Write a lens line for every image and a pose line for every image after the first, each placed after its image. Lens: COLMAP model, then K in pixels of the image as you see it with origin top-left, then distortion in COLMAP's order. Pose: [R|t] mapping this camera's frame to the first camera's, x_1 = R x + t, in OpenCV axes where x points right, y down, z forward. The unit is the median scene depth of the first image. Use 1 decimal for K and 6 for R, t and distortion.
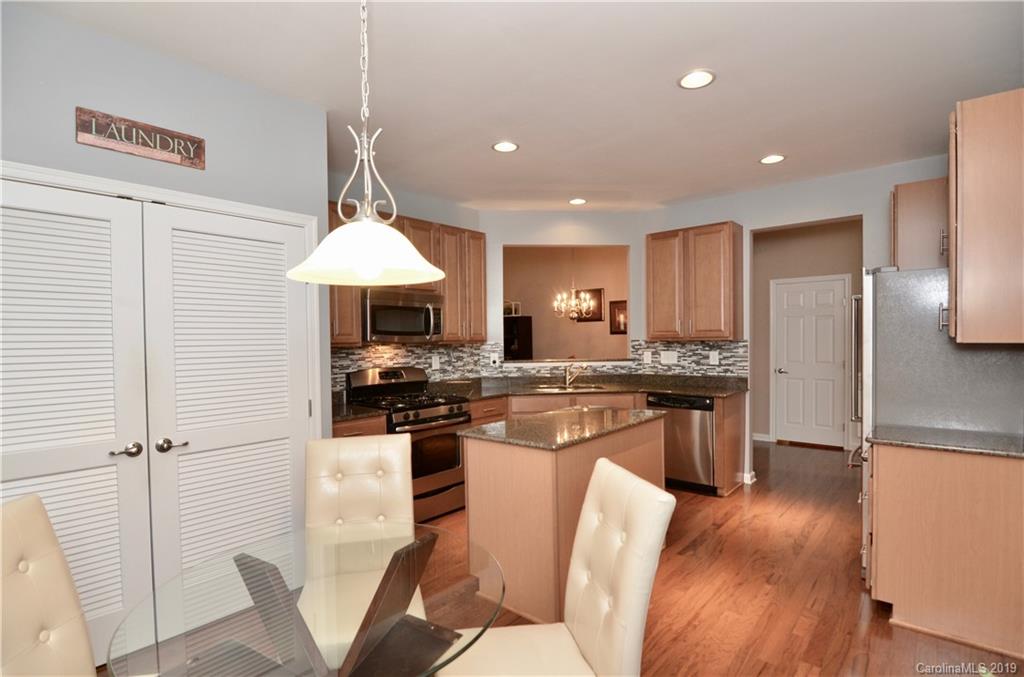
lens RADIAL K [[496.0, 0, 516.1], [0, 496.0, 347.8], [0, 0, 1]] dist [-0.005428, -0.009150]
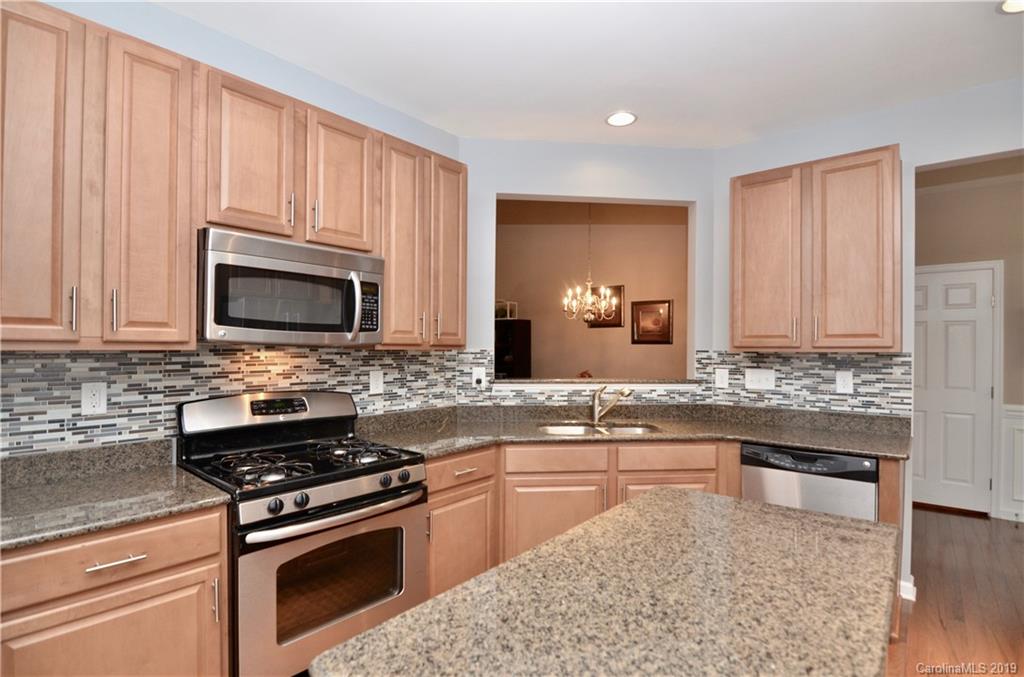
lens RADIAL K [[496.0, 0, 516.1], [0, 496.0, 347.8], [0, 0, 1]] dist [-0.005428, -0.009150]
pose [[0.999691, 0.019431, 0.015515, -0.008400], [-0.019084, 0.999572, -0.022189, -0.000470], [-0.015939, 0.021886, 0.999633, 0.414686]]
